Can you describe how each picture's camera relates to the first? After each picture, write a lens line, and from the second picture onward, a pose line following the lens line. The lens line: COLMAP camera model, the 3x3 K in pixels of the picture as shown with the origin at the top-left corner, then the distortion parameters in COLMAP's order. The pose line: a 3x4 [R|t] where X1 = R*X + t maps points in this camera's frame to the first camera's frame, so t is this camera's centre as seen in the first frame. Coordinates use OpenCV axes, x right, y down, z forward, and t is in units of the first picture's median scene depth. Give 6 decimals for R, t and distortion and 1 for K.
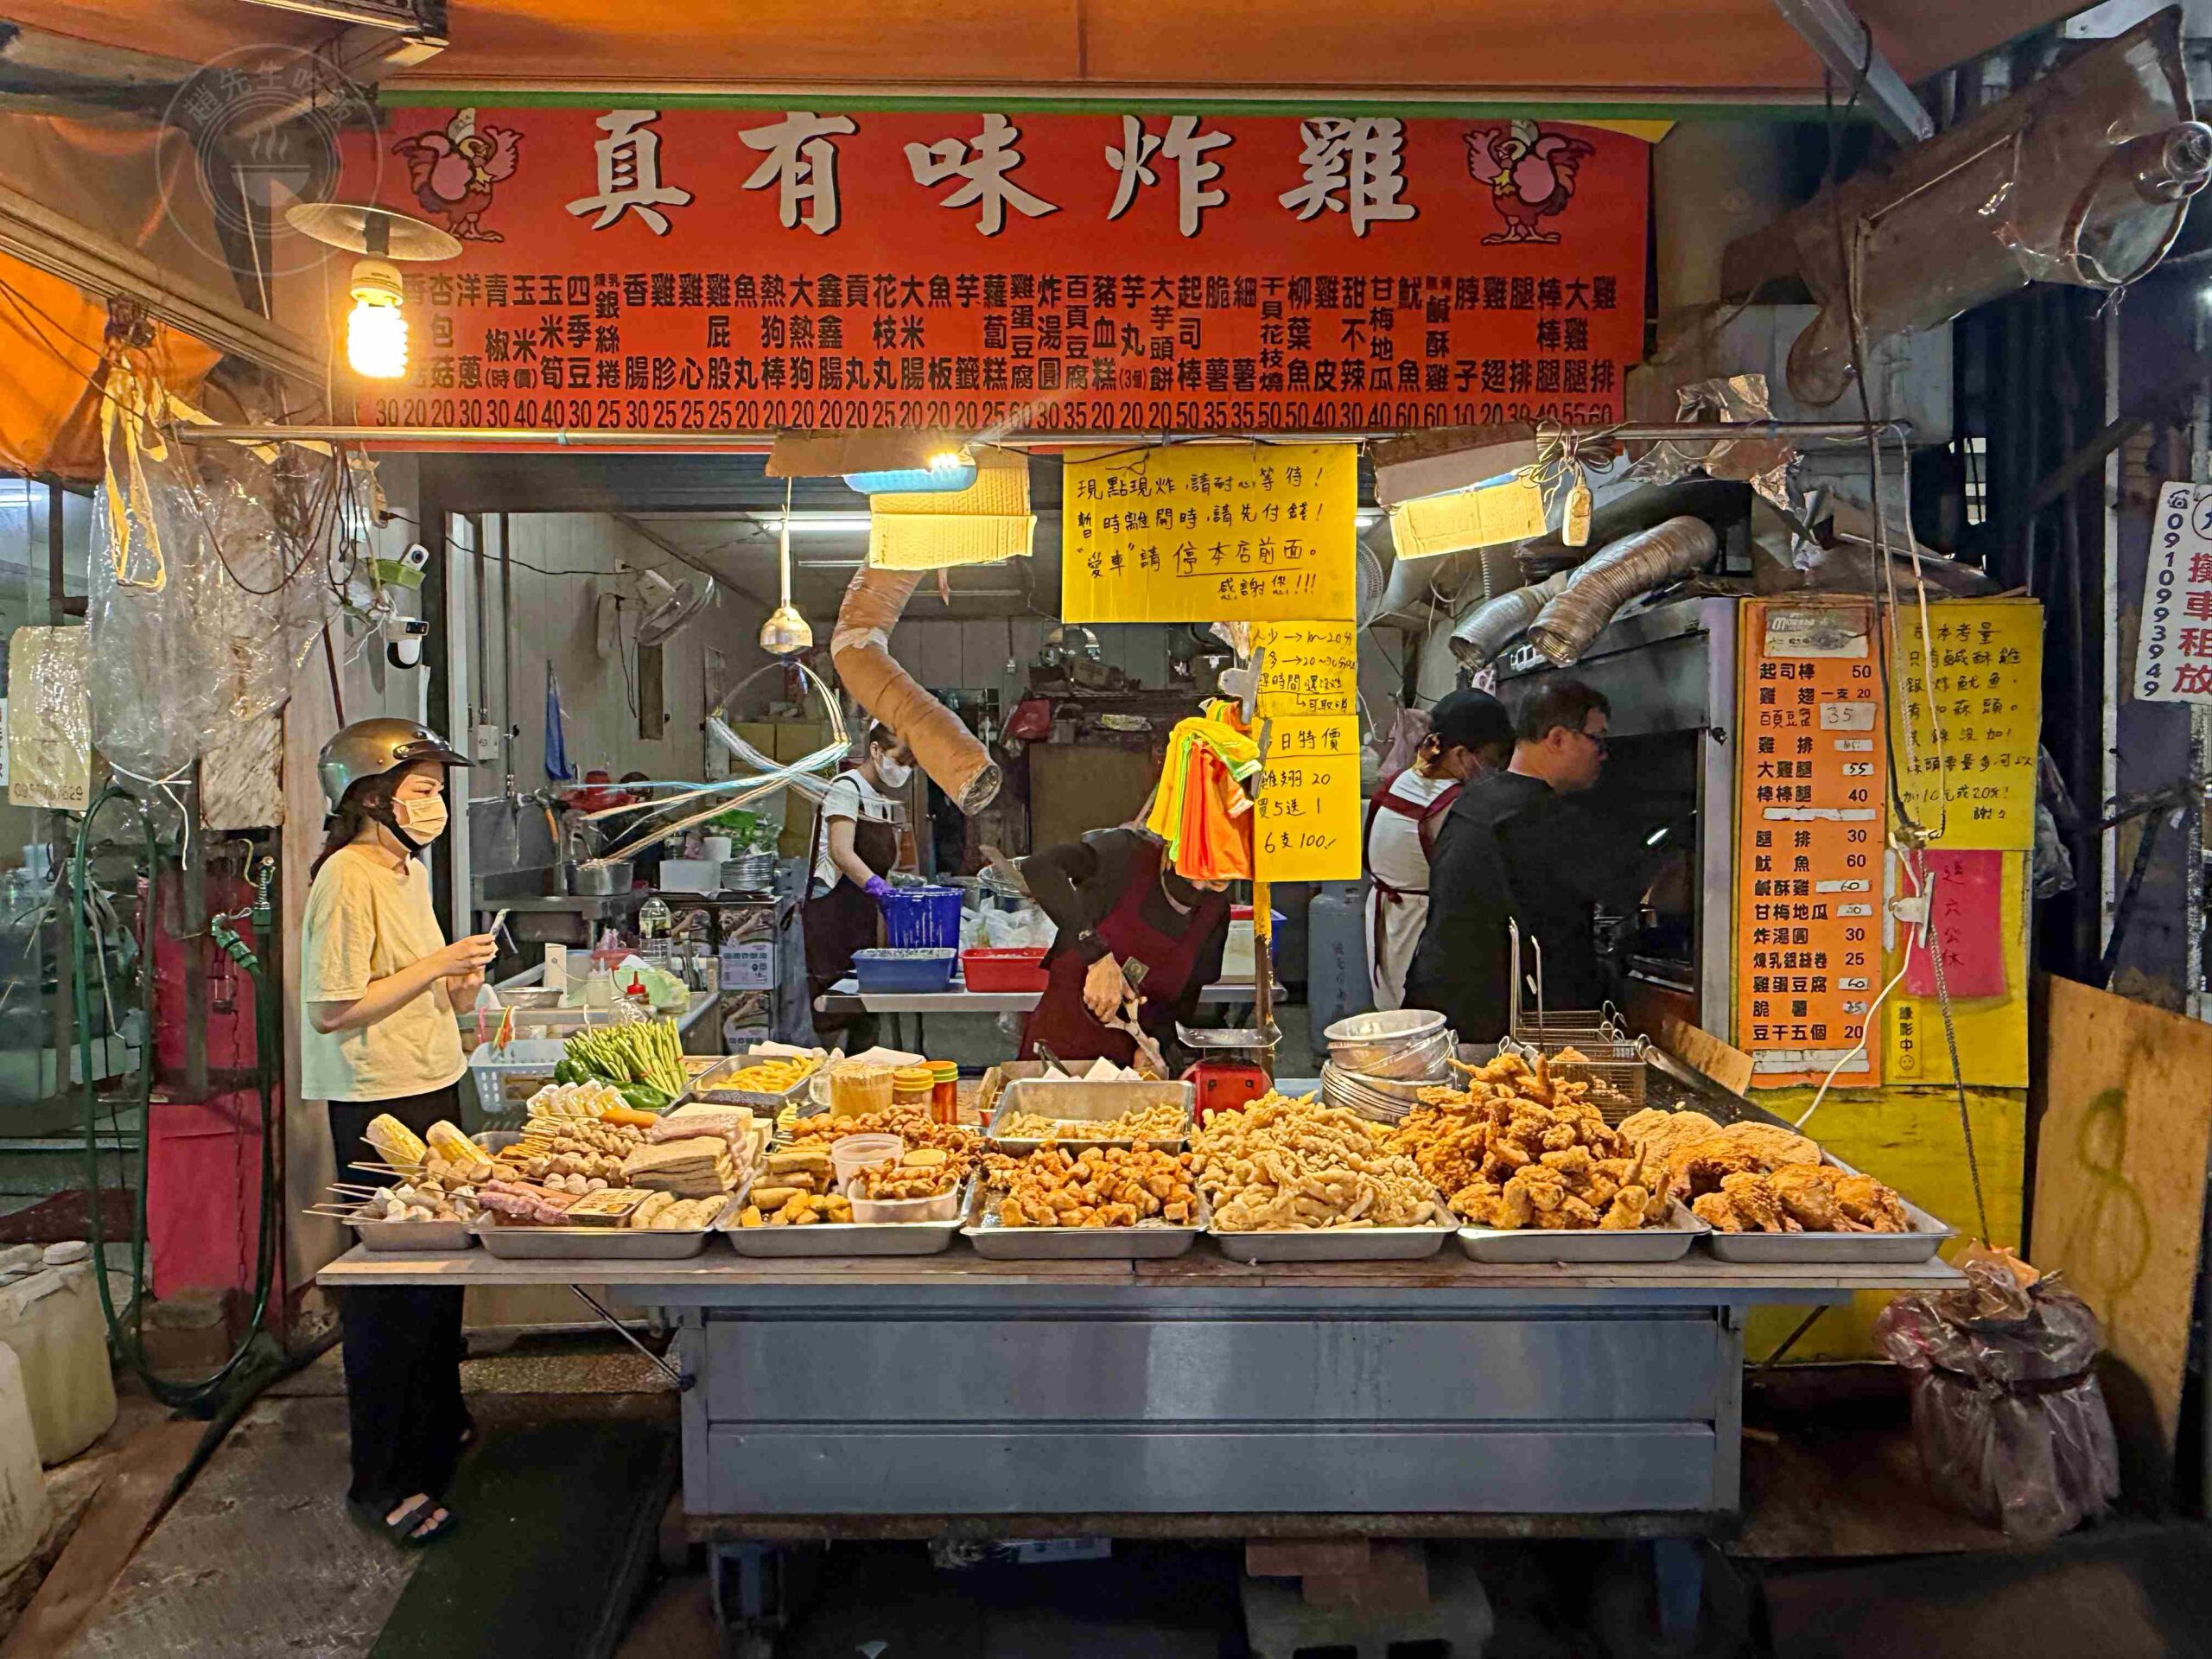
lens RADIAL K [[1529.4, 0, 1099.7], [0, 1529.4, 845.8], [0, 0, 1]] dist [0.007553, -0.001973]
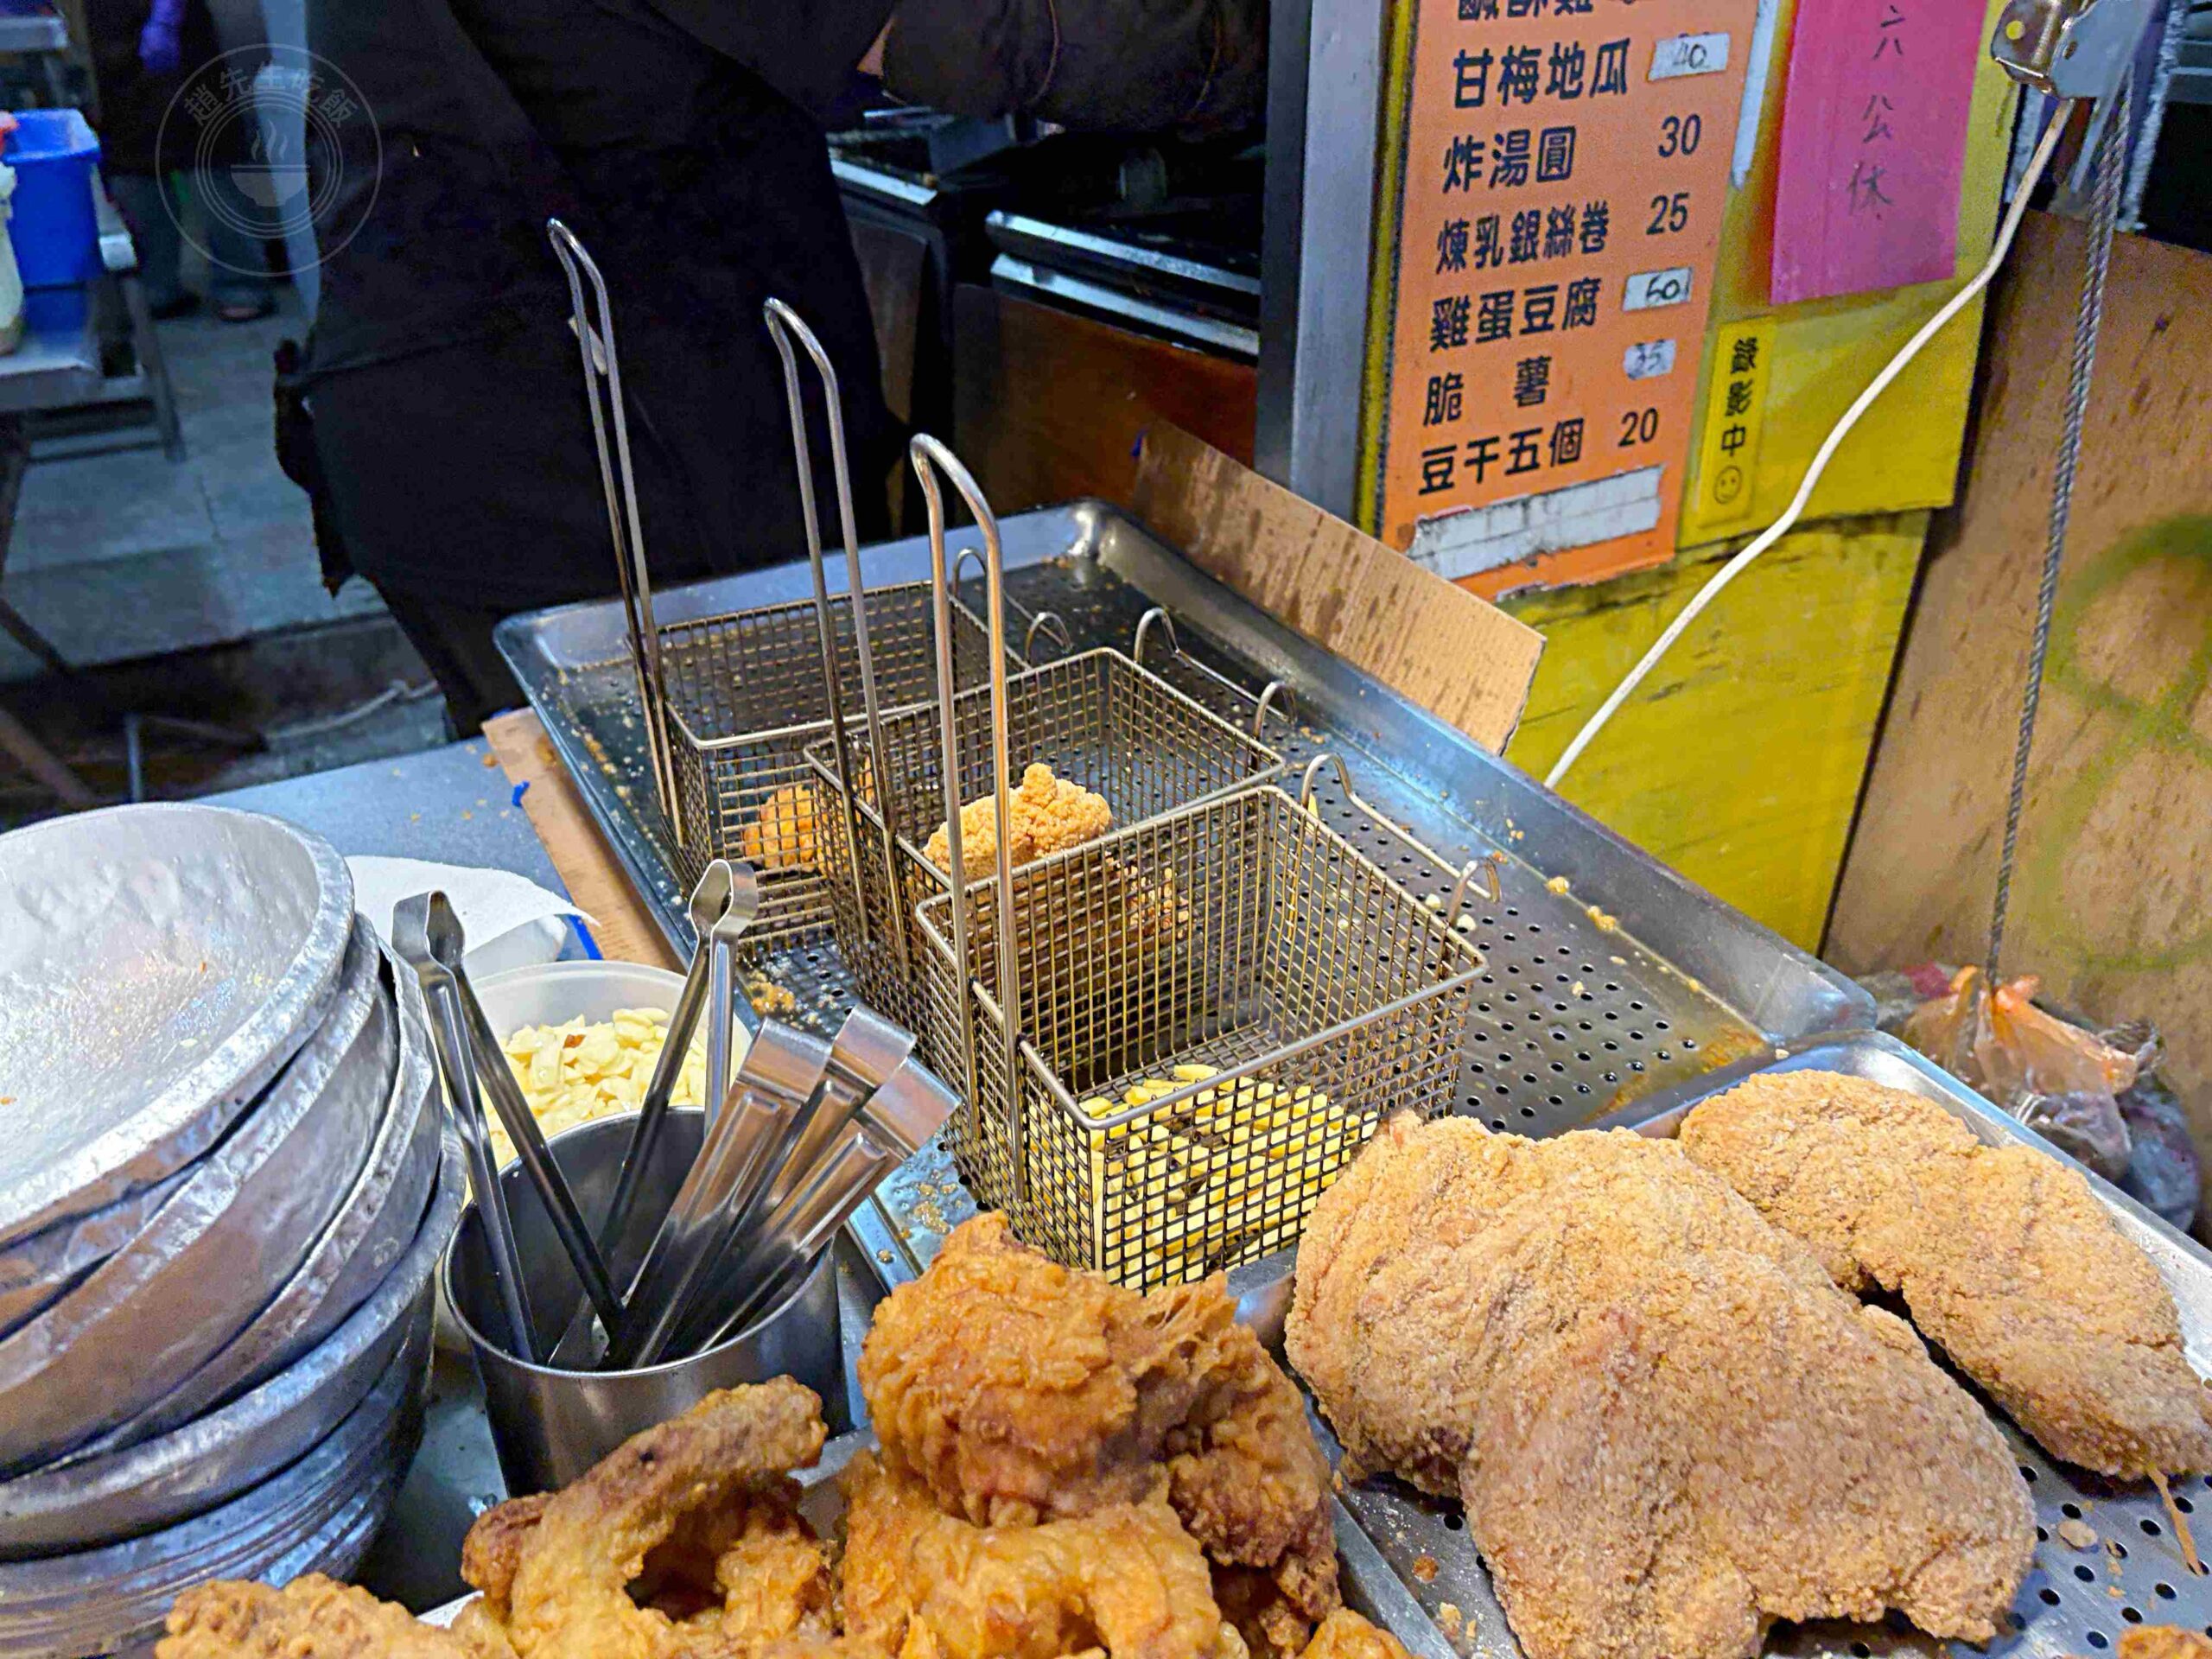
lens RADIAL K [[1683.1, 0, 1110.0], [0, 1683.1, 809.6], [0, 0, 1]] dist [0.028104, -0.039745]
pose [[0.871440, -0.238041, 0.428870, 0.191164], [0.022154, 0.892556, 0.450392, 0.019927], [-0.490002, -0.382988, 0.783082, 0.715361]]
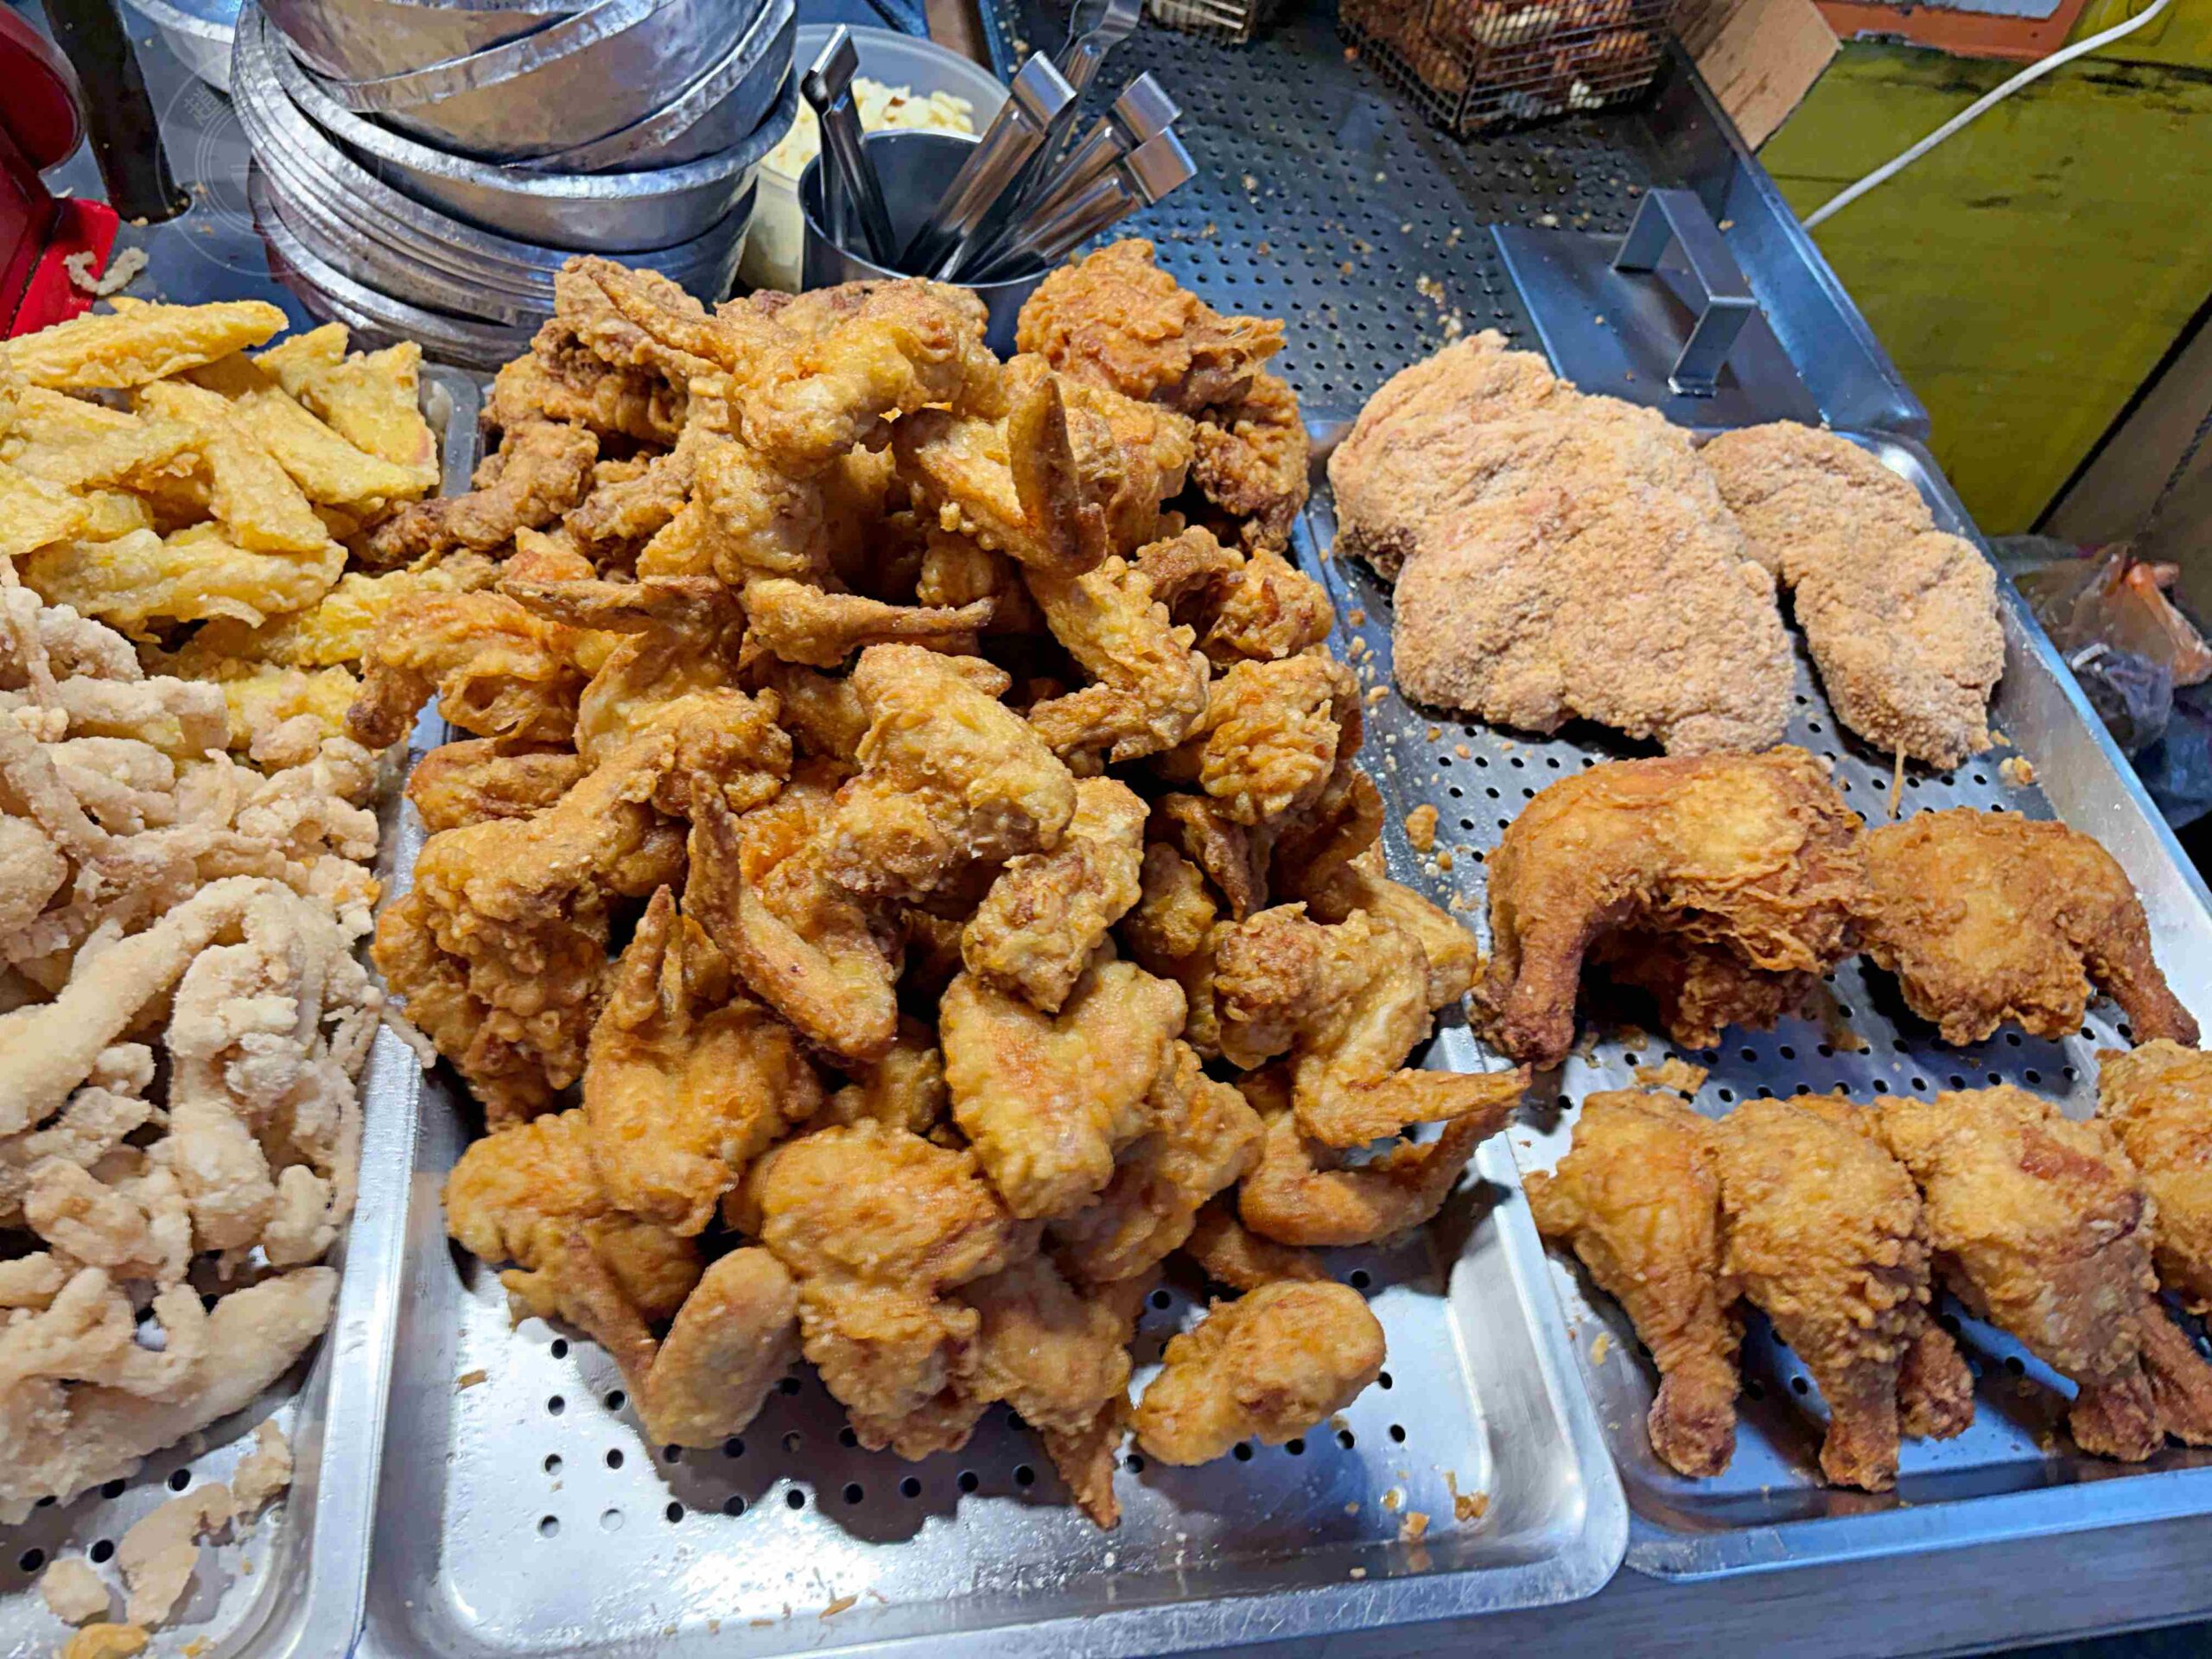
lens RADIAL K [[1683.1, 0, 1138.5], [0, 1683.1, 844.1], [0, 0, 1]] dist [0.028104, -0.039745]
pose [[0.969079, -0.028492, 0.245101, 0.184420], [-0.165582, 0.661365, 0.731559, 0.017921], [-0.182945, -0.749523, 0.636197, 0.633148]]
